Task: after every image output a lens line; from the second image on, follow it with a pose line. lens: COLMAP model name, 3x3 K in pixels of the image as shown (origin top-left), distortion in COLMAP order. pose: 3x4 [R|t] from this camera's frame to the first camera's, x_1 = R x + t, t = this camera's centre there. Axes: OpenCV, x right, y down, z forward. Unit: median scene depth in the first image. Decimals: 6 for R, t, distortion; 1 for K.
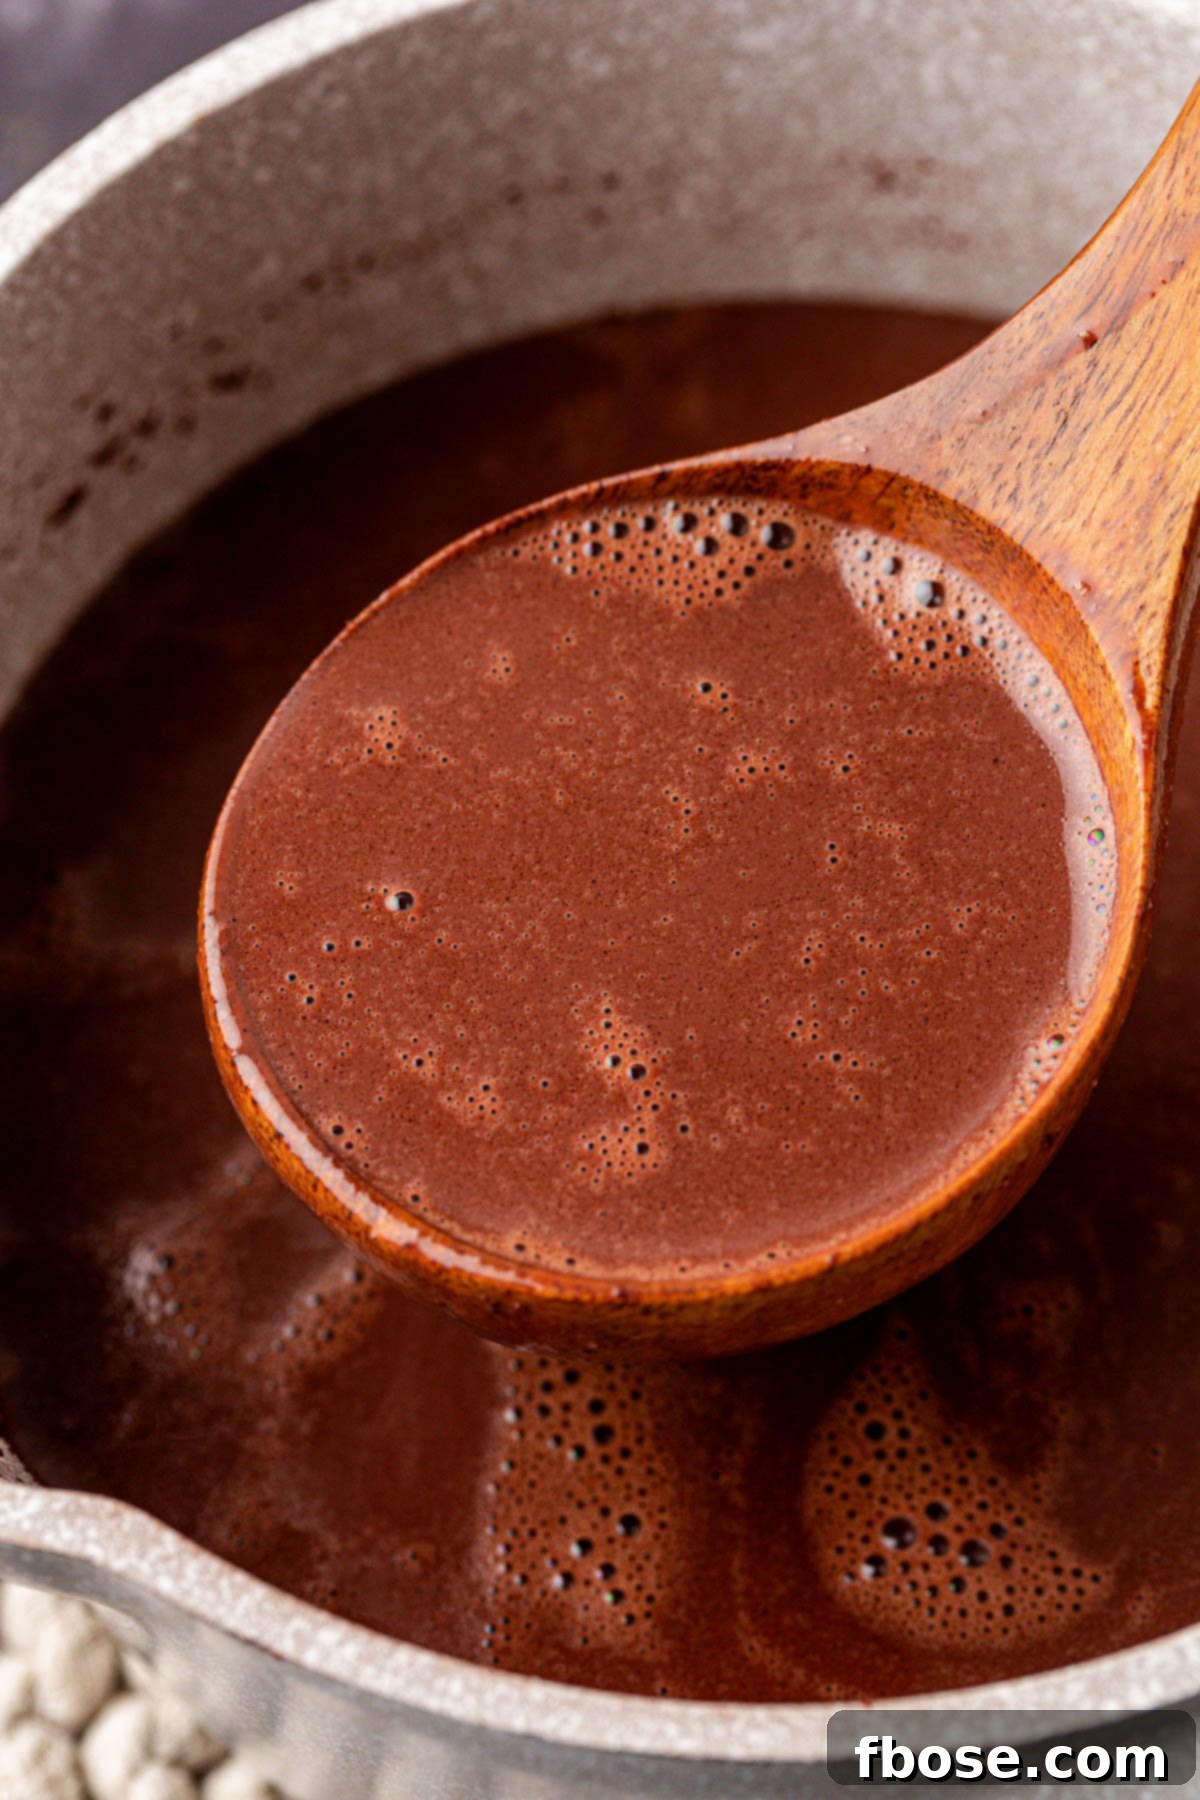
lens RADIAL K [[6913.5, 0, 600.0], [0, 6913.5, 900.0], [0, 0, 1]] dist [0.008890, 0.905057]
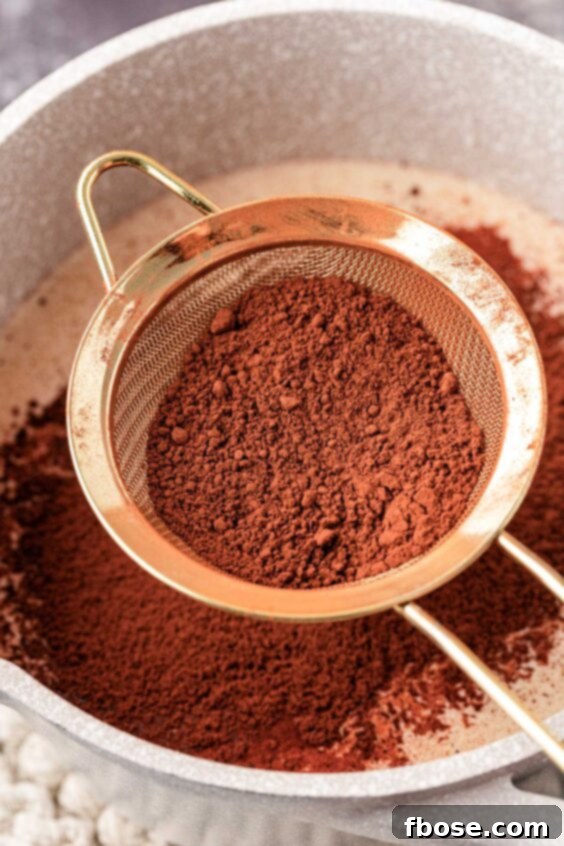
lens RADIAL K [[3249.3, 0, 282.0], [0, 3249.3, 423.0], [0, 0, 1]] dist [0.008890, 0.905057]
pose [[0.995396, 0.076022, -0.058373, 0.072044], [-0.075410, 0.997073, 0.012609, -0.012392], [0.059161, -0.008149, 0.998215, -0.078251]]
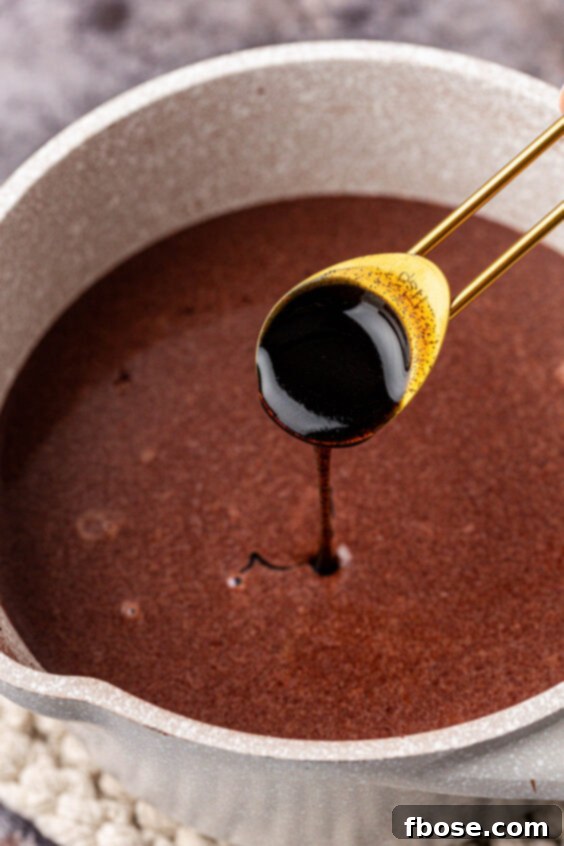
lens RADIAL K [[3249.3, 0, 282.0], [0, 3249.3, 423.0], [0, 0, 1]] dist [0.008890, 0.905057]
pose [[0.997551, -0.062737, 0.030924, -0.030064], [0.064633, 0.995809, -0.064701, 0.067974], [-0.026736, 0.066541, 0.997425, -0.157272]]
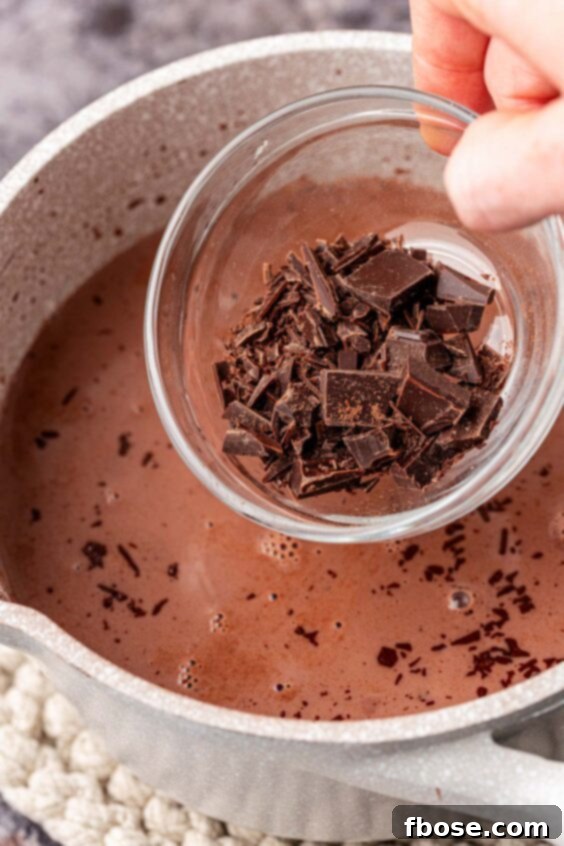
lens RADIAL K [[3249.3, 0, 282.0], [0, 3249.3, 423.0], [0, 0, 1]] dist [0.008890, 0.905057]
pose [[0.989333, 0.112389, -0.092679, 0.110769], [-0.117521, 0.991714, -0.051891, 0.063106], [0.086079, 0.062229, 0.994343, -0.167792]]
